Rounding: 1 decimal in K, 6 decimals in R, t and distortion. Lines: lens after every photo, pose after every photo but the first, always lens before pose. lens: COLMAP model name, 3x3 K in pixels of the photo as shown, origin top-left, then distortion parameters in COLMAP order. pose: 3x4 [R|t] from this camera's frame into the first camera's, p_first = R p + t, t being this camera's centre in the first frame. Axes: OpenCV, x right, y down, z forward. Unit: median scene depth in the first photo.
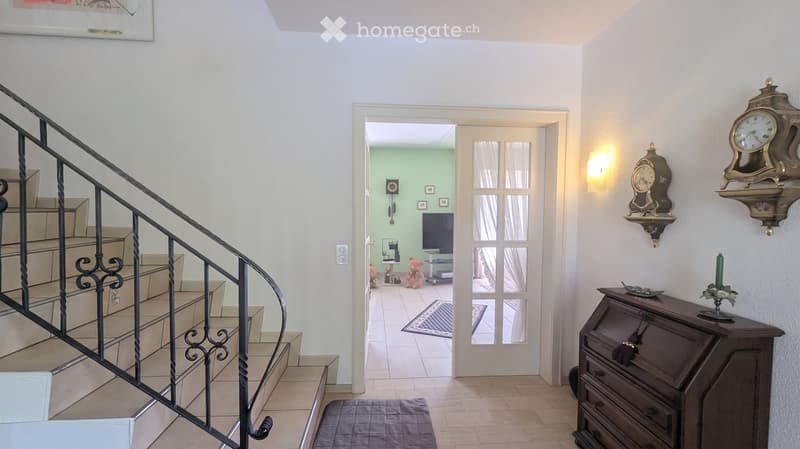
lens RADIAL K [[329.2, 0, 400.0], [0, 329.2, 224.5], [0, 0, 1]] dist [0.001312, 0.000295]
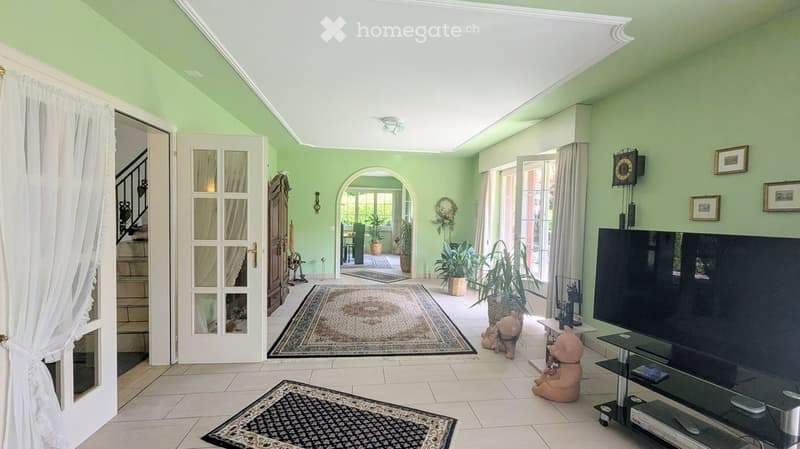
lens RADIAL K [[329.2, 0, 400.0], [0, 329.2, 224.5], [0, 0, 1]] dist [0.001312, 0.000295]
pose [[0.047104, 0.027893, -0.998500, 0.416500], [-0.058193, 0.997989, 0.025134, -0.031890], [0.997193, 0.056921, 0.048633, 0.674688]]
